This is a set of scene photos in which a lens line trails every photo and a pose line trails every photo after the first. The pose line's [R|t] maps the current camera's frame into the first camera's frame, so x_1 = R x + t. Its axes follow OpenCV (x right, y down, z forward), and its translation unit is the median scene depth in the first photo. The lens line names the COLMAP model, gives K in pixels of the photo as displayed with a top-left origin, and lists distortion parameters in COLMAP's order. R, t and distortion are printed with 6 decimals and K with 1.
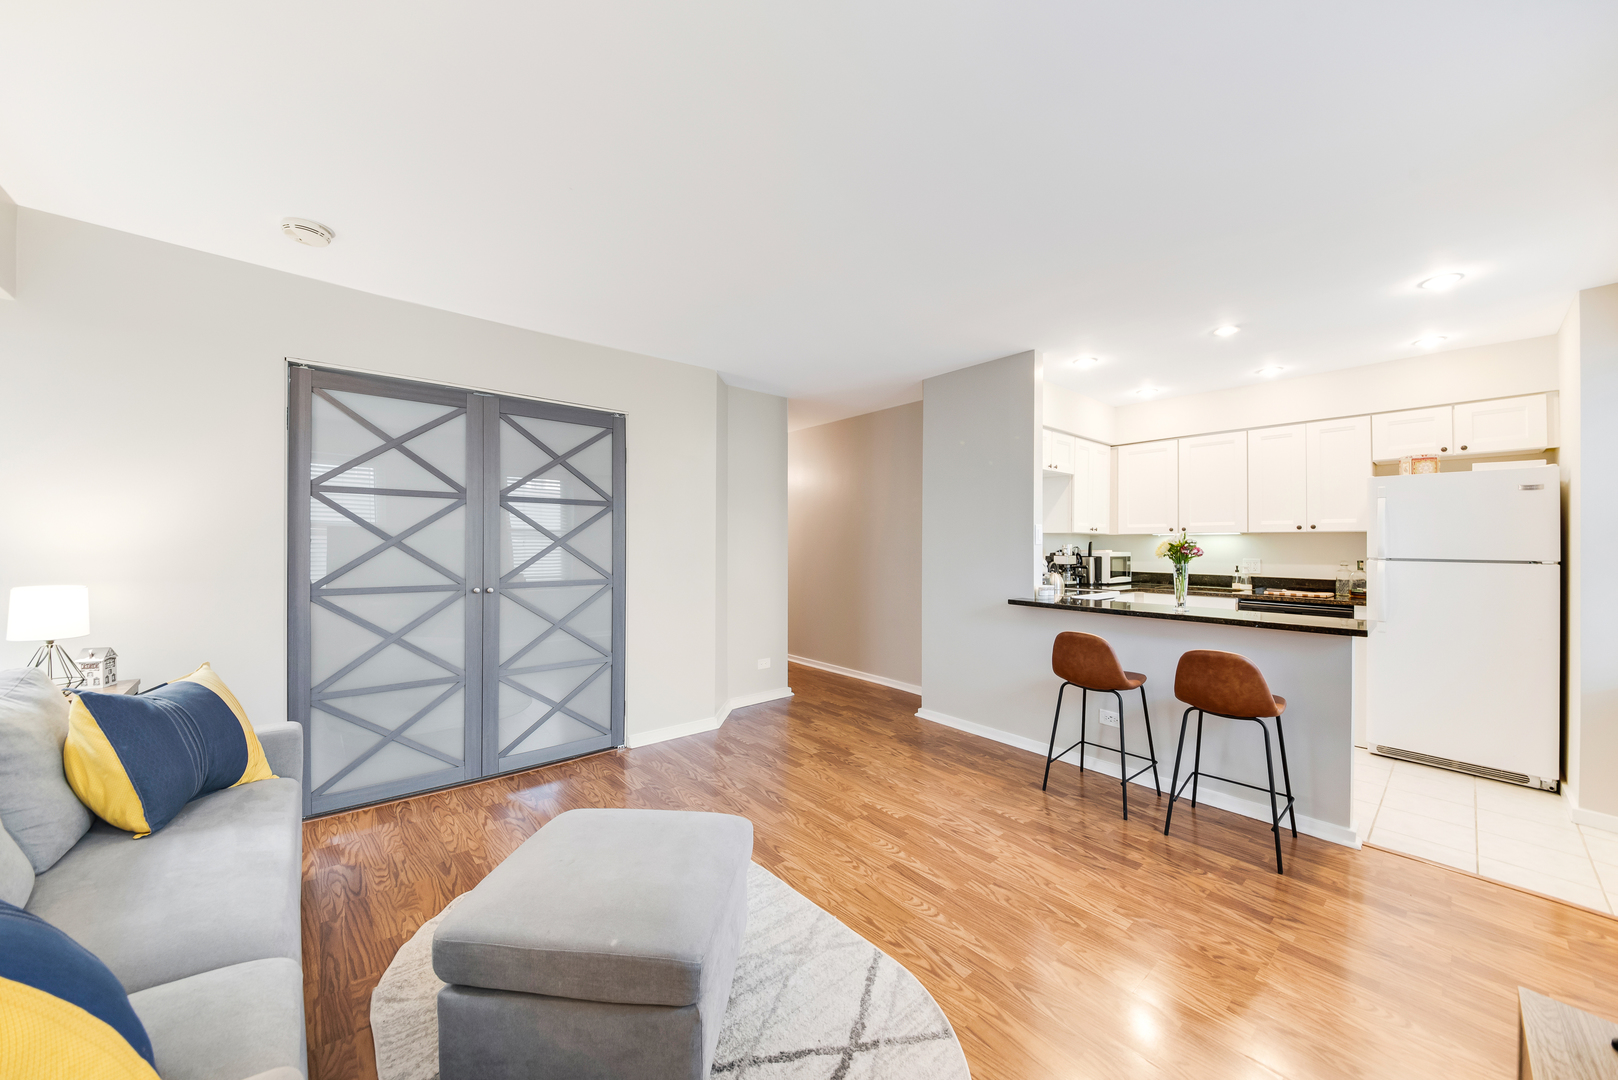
lens RADIAL K [[590.2, 0, 816.6], [0, 590.2, 530.5], [0, 0, 1]] dist [0.001696, -0.002152]
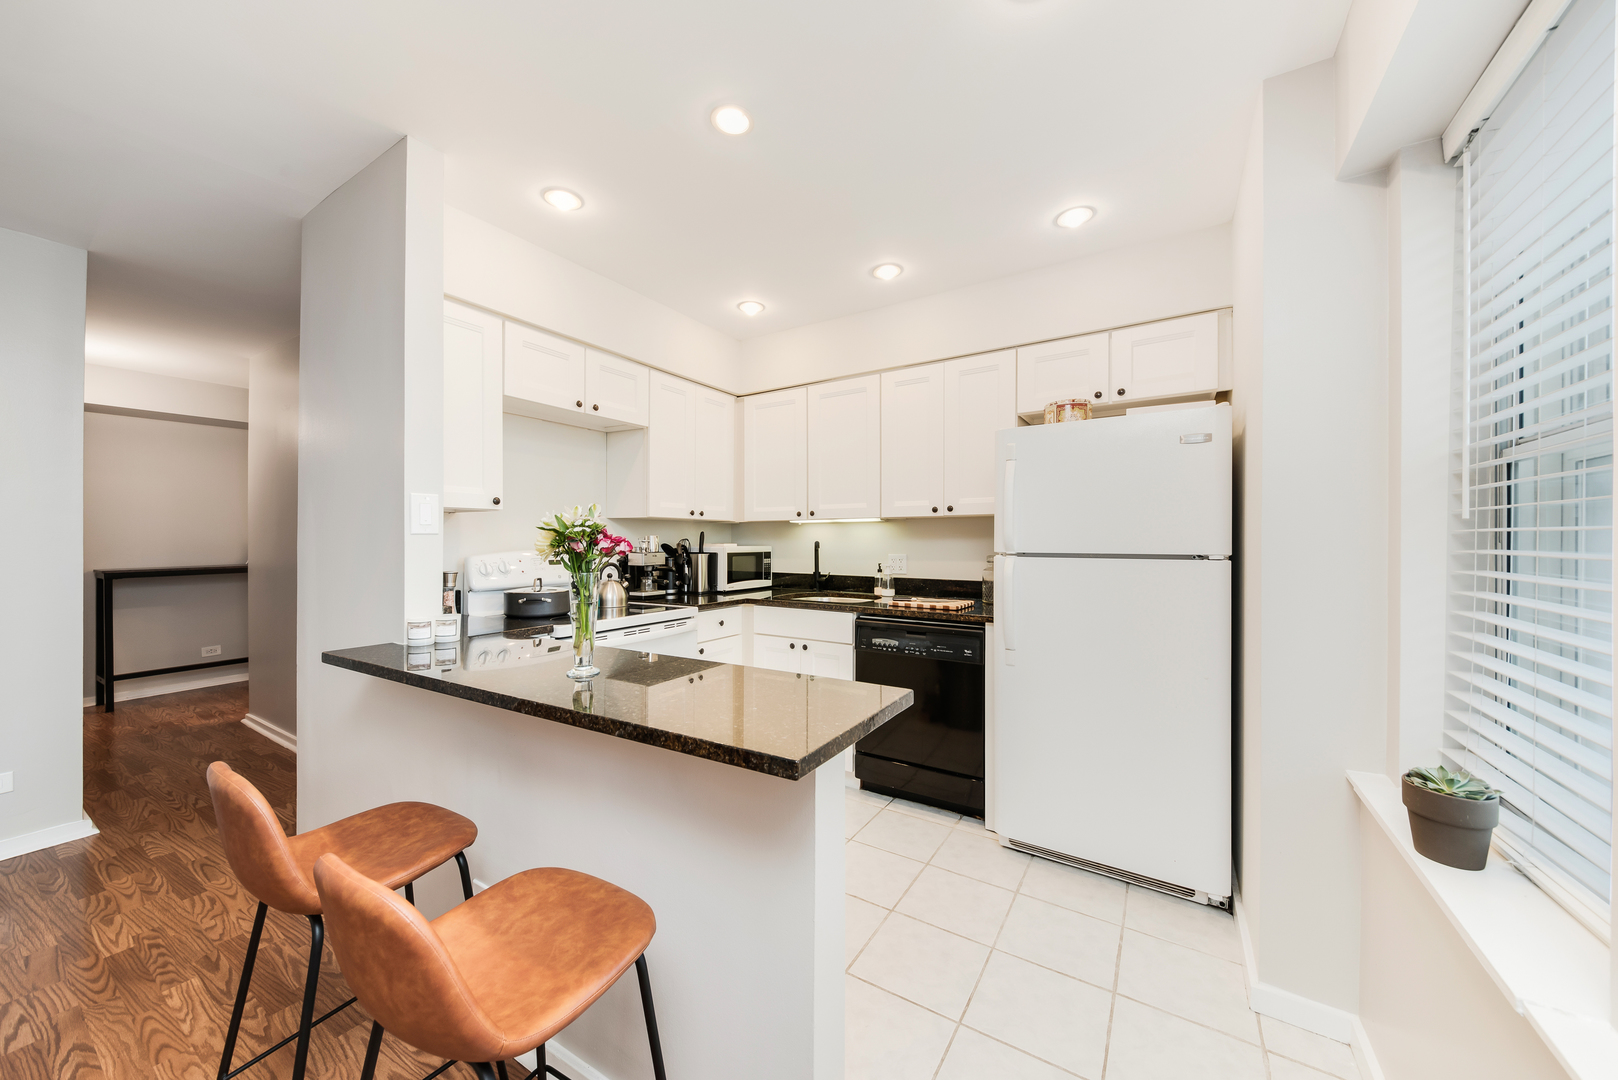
lens RADIAL K [[558.7, 0, 804.7], [0, 558.7, 538.2], [0, 0, 1]] dist [0.021062, 0.000000]
pose [[0.959725, -0.006291, 0.280871, 0.353429], [0.001222, 0.999833, 0.018219, 0.012803], [-0.280939, -0.017142, 0.959573, 0.296324]]
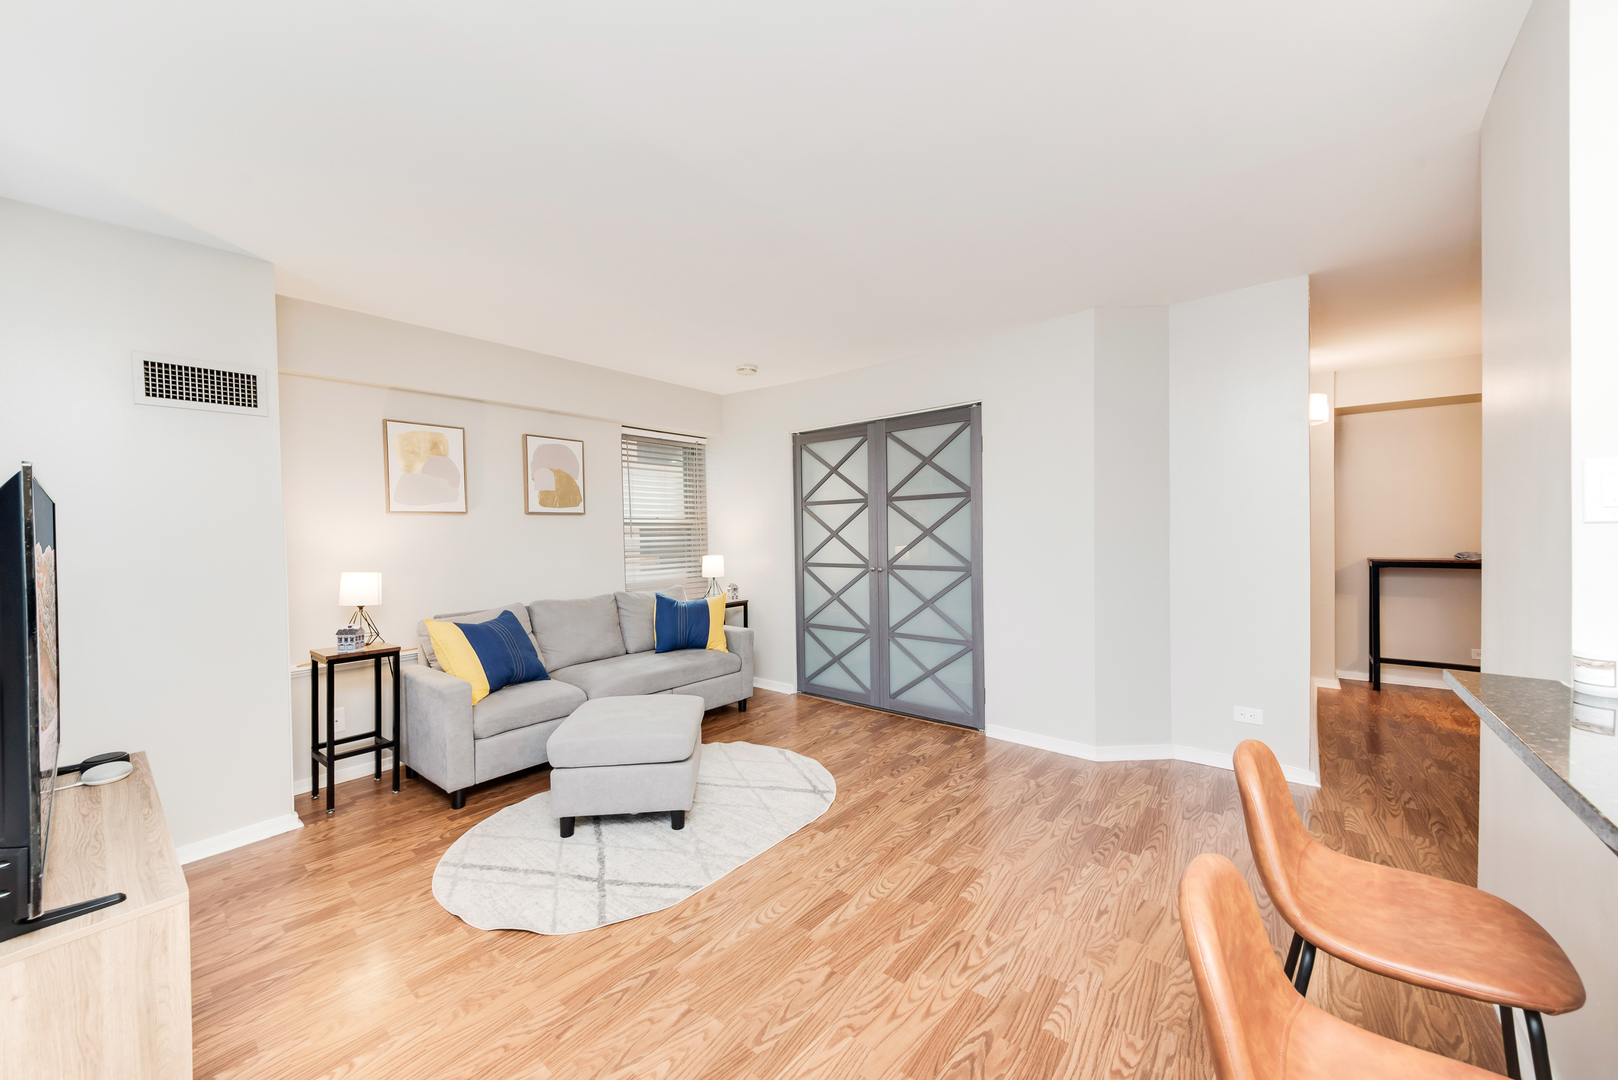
lens RADIAL K [[590.2, 0, 788.3], [0, 590.2, 529.1], [0, 0, 1]] dist [0.001696, -0.002152]
pose [[0.187636, -0.003215, -0.982233, 1.254248], [0.014283, 0.999898, -0.000545, 0.012313], [0.982135, -0.013927, 0.187663, 0.949143]]
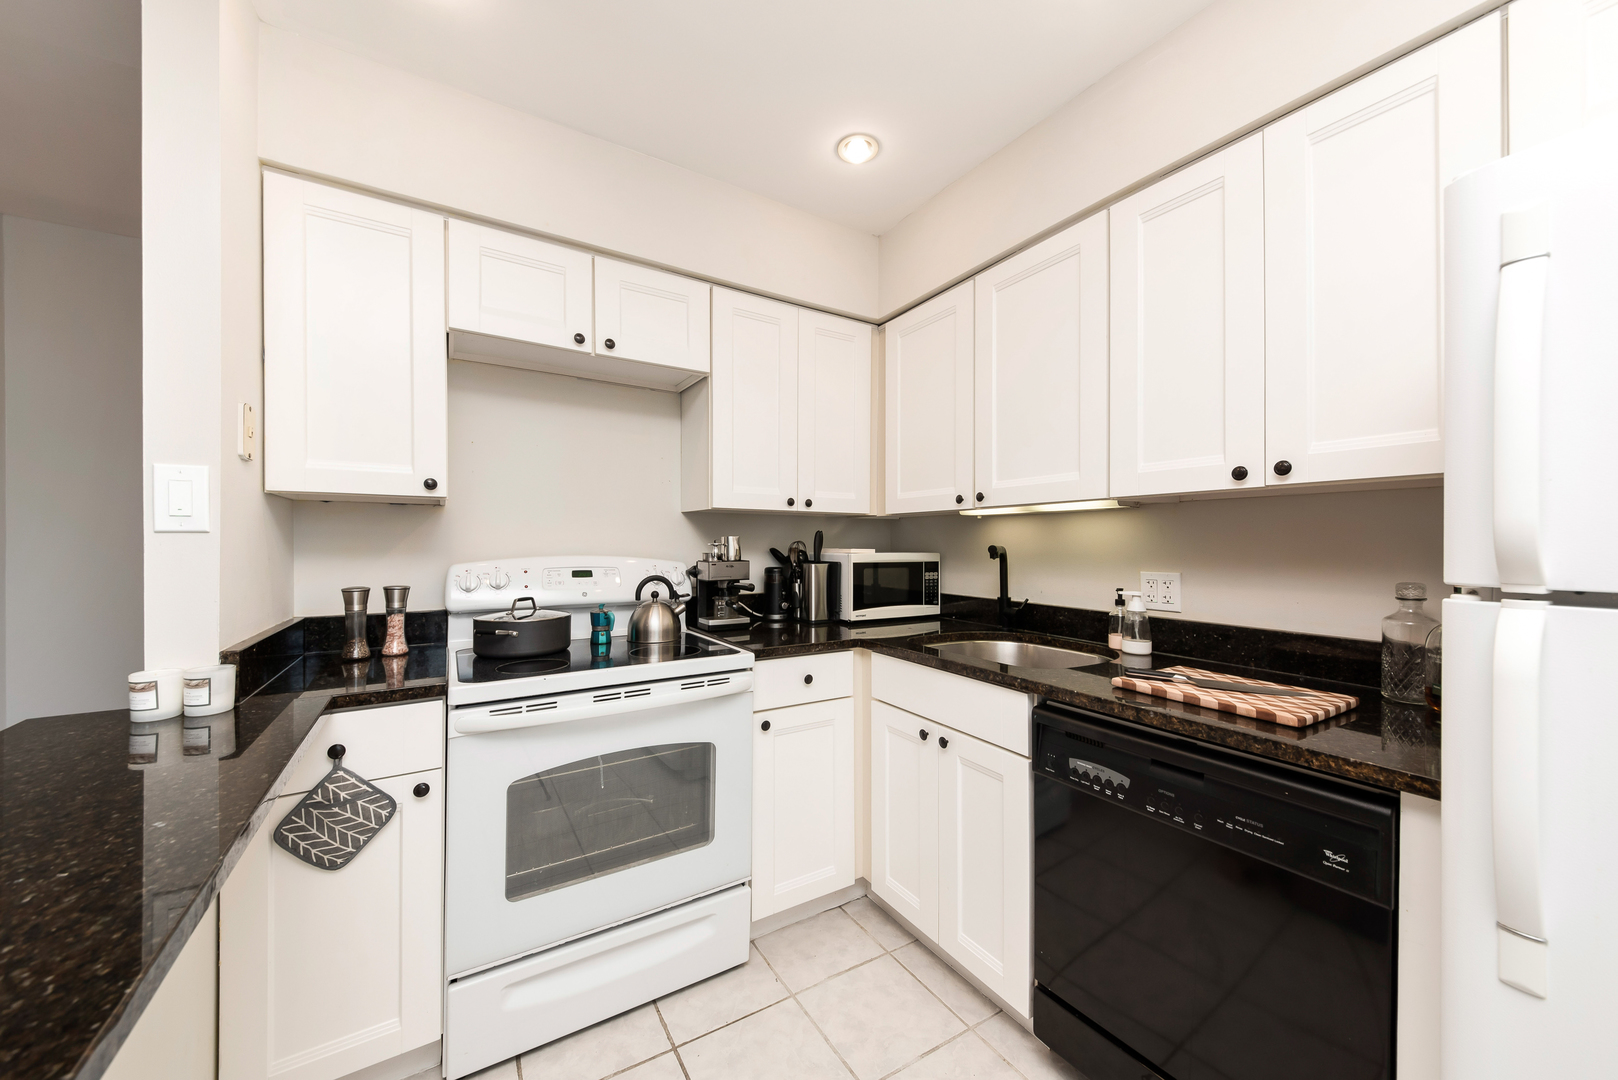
lens RADIAL K [[590.2, 0, 799.2], [0, 590.2, 539.3], [0, 0, 1]] dist [0.001696, -0.002152]
pose [[0.985222, -0.005345, -0.171198, 0.473452], [0.007973, 0.999861, 0.014664, 0.016856], [0.171096, -0.015812, 0.985127, 0.483749]]
